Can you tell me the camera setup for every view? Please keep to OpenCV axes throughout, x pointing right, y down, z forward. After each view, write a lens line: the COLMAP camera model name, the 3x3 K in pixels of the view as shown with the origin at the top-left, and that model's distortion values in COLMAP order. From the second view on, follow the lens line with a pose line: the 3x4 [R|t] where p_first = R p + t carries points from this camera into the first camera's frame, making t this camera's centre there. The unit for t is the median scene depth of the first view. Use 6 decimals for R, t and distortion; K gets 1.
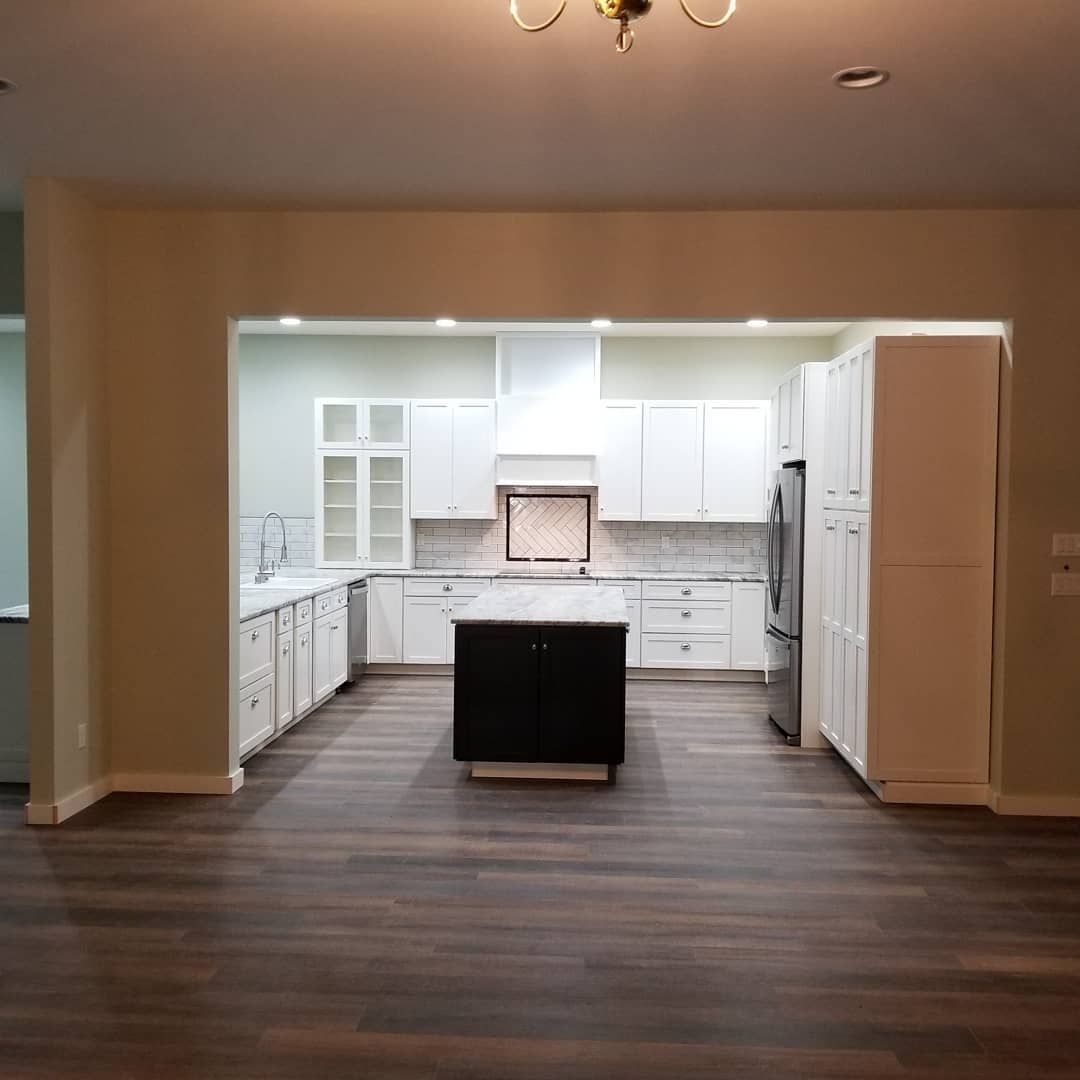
lens RADIAL K [[1116.8, 0, 540.0], [0, 1116.8, 539.9], [0, 0, 1]] dist [0.002272, 0.000000]
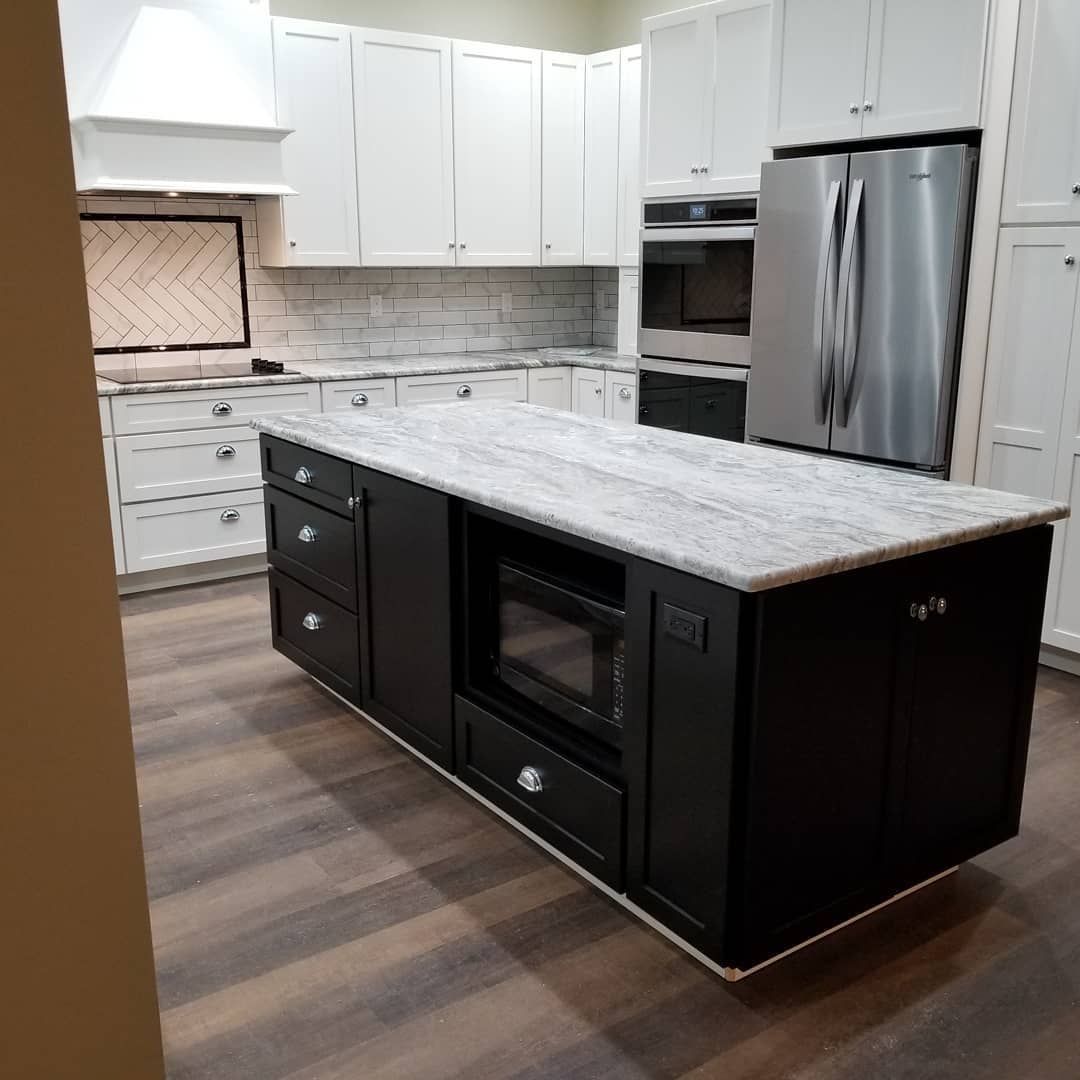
lens RADIAL K [[1116.8, 0, 541.3], [0, 1116.8, 539.6], [0, 0, 1]] dist [0.002272, 0.000000]
pose [[0.774822, -0.161508, 0.611201, -0.188459], [0.029394, 0.974973, 0.220371, -0.004295], [-0.631496, -0.152782, 0.760178, 0.500164]]
